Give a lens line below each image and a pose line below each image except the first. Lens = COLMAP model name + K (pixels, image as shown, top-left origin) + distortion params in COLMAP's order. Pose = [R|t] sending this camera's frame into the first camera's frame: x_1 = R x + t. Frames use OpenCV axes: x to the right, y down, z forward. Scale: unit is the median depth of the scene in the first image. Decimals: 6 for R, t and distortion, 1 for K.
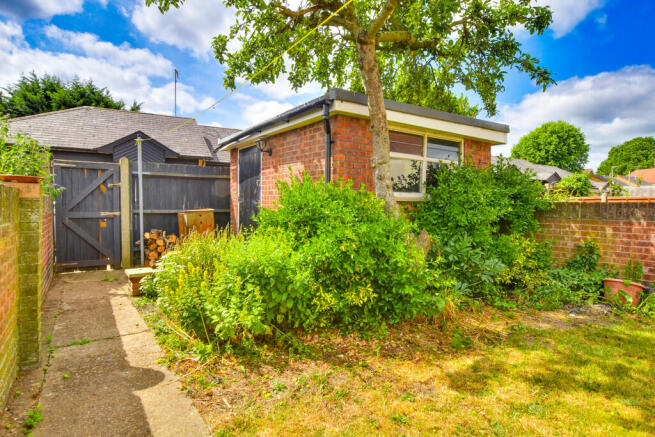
lens RADIAL K [[377.4, 0, 326.9], [0, 377.4, 222.5], [0, 0, 1]] dist [-0.002220, -0.000152]
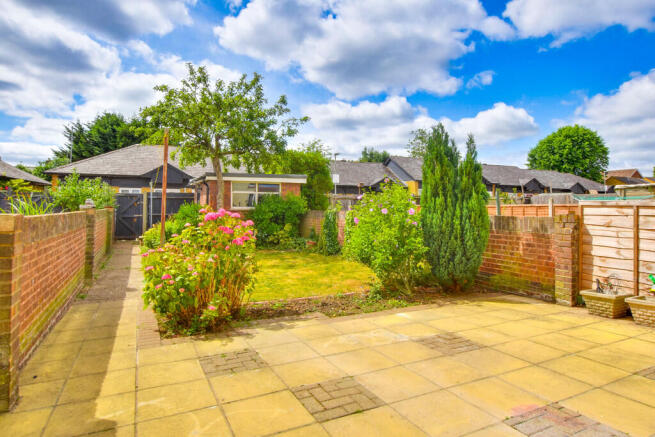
lens RADIAL K [[377.4, 0, 327.2], [0, 377.4, 213.3], [0, 0, 1]] dist [-0.002220, -0.000152]
pose [[0.992834, -0.001030, -0.119496, 0.262376], [-0.002455, 0.999576, -0.029017, 0.008434], [0.119475, 0.029102, 0.992411, -0.355263]]
